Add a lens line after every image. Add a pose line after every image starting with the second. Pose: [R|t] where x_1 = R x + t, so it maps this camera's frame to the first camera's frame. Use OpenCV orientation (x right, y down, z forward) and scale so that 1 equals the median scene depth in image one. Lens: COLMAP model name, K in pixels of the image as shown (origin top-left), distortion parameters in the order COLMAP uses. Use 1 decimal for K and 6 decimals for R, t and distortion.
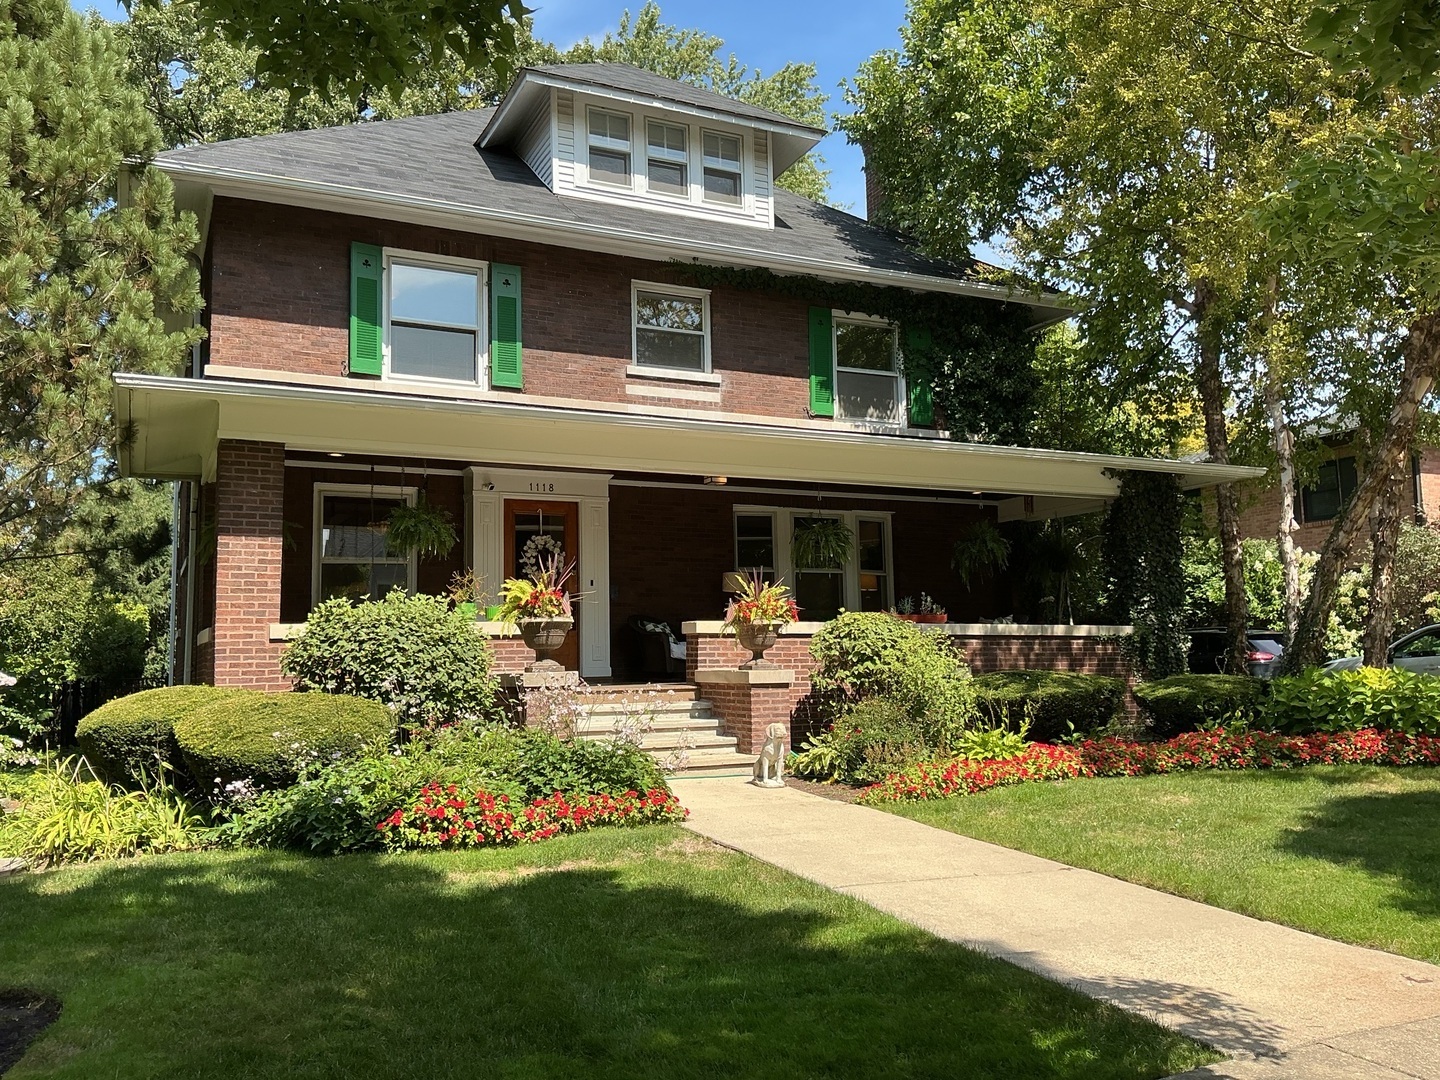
lens RADIAL K [[1196.4, 0, 720.0], [0, 1196.4, 540.0], [0, 0, 1]] dist [0.135287, -0.296010]
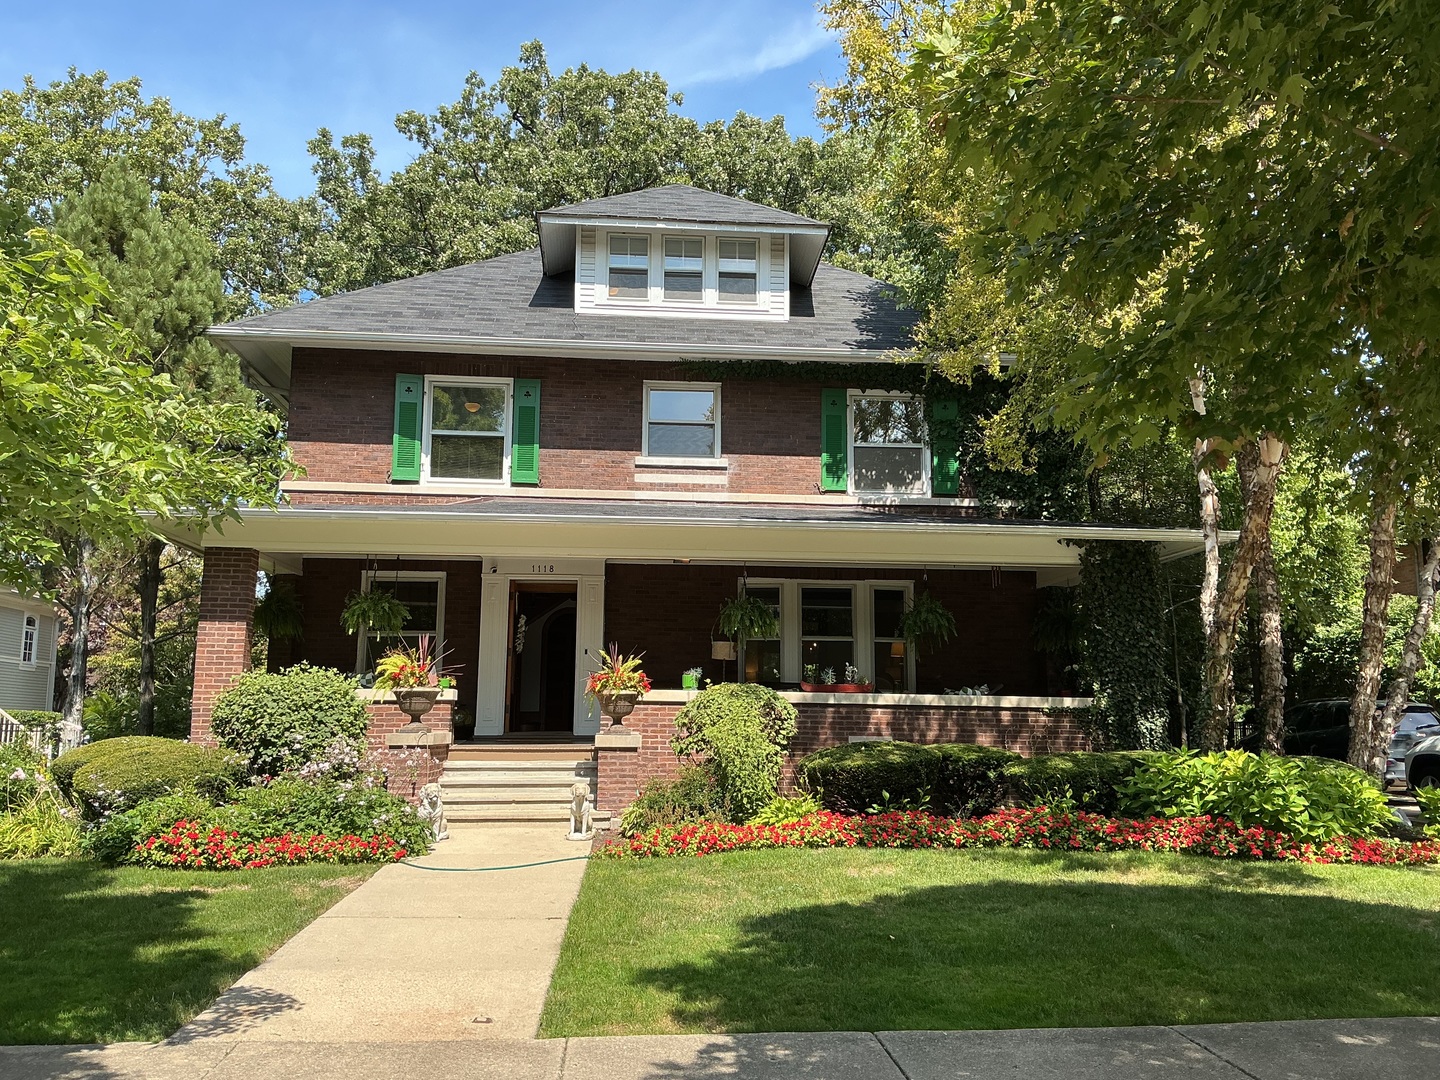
lens RADIAL K [[1196.4, 0, 720.0], [0, 1196.4, 540.0], [0, 0, 1]] dist [0.135287, -0.296010]
pose [[0.934199, -0.030522, -0.355443, 0.402433], [0.015632, 0.998879, -0.044689, -0.016622], [0.356409, 0.036193, 0.933629, -0.017683]]
